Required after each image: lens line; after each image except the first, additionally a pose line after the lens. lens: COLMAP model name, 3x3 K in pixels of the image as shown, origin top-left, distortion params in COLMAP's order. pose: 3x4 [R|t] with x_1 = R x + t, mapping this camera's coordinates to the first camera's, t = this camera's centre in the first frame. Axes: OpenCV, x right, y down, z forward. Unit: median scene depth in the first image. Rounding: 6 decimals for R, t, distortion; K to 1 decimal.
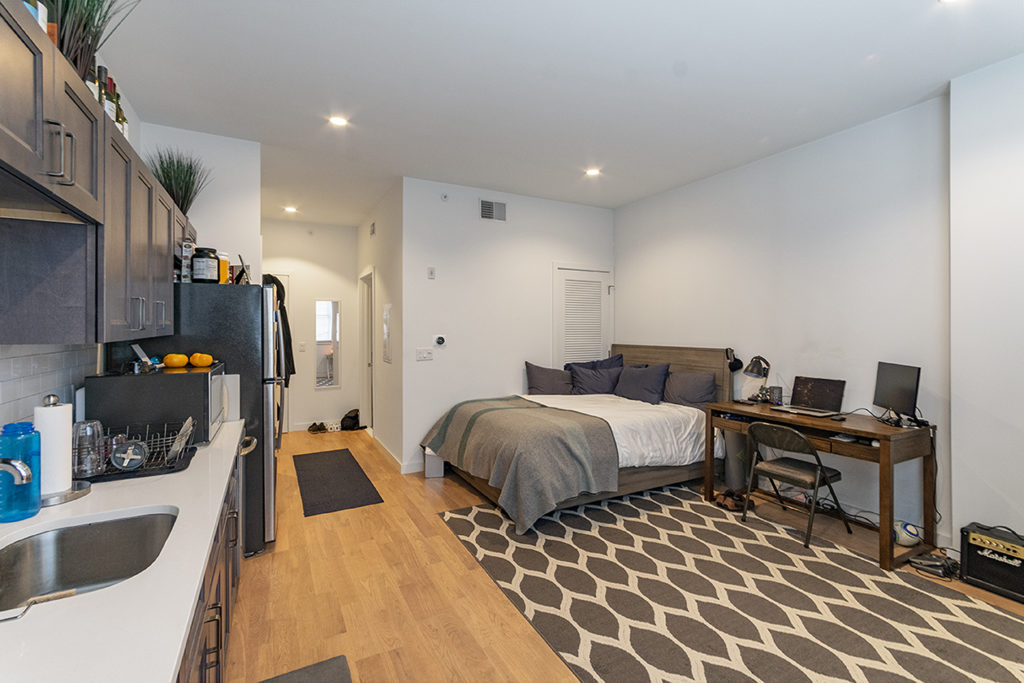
lens RADIAL K [[453.0, 0, 520.1], [0, 453.0, 331.9], [0, 0, 1]] dist [-0.004521, 0.000780]
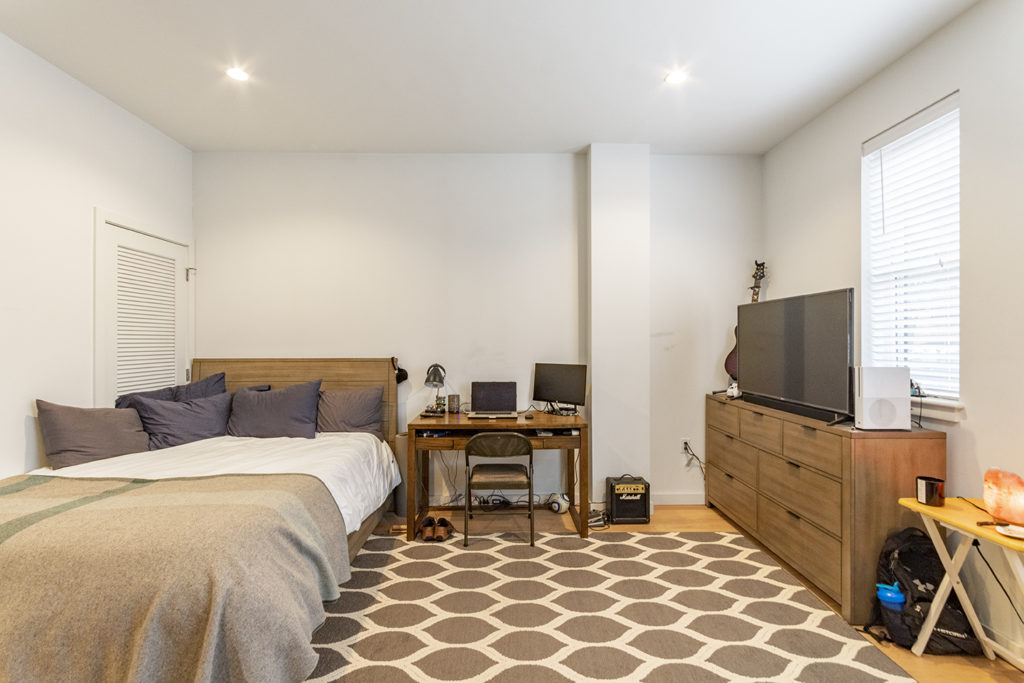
lens RADIAL K [[453.0, 0, 516.5], [0, 453.0, 342.7], [0, 0, 1]] dist [-0.004521, 0.000780]
pose [[0.464776, -0.002488, 0.885425, -0.243292], [0.008789, 0.999960, -0.001803, 0.014325], [-0.885385, 0.008620, 0.464779, 0.463962]]
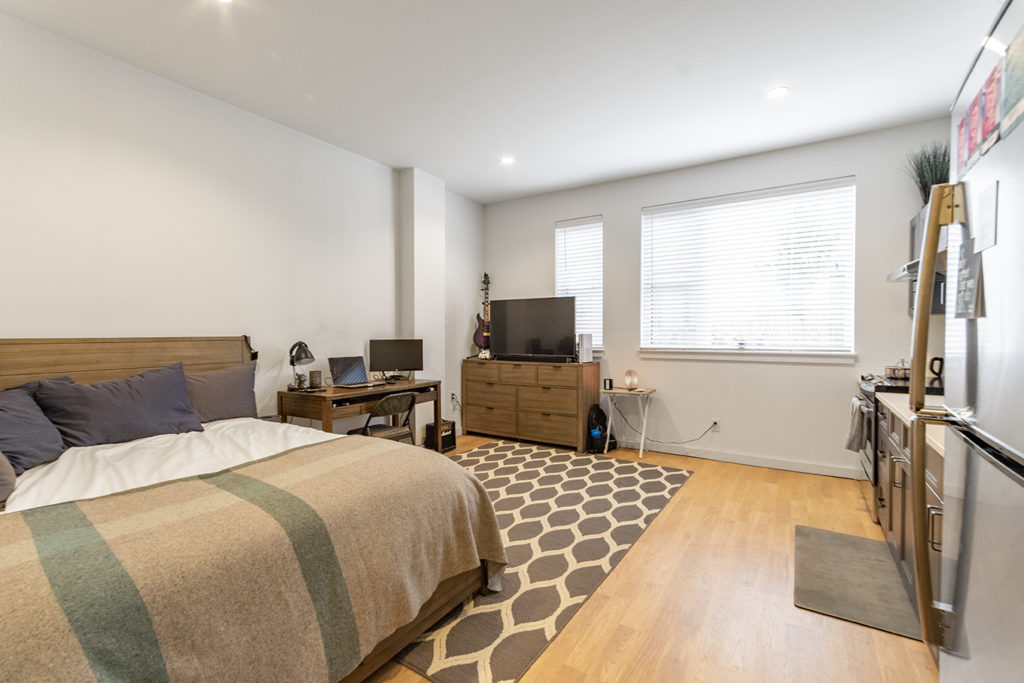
lens RADIAL K [[453.0, 0, 515.4], [0, 453.0, 341.4], [0, 0, 1]] dist [-0.004521, 0.000780]
pose [[-0.483015, -0.018564, 0.875415, -0.561726], [0.008460, 0.999630, 0.025865, 0.036555], [-0.875571, 0.019899, -0.482679, 1.177166]]
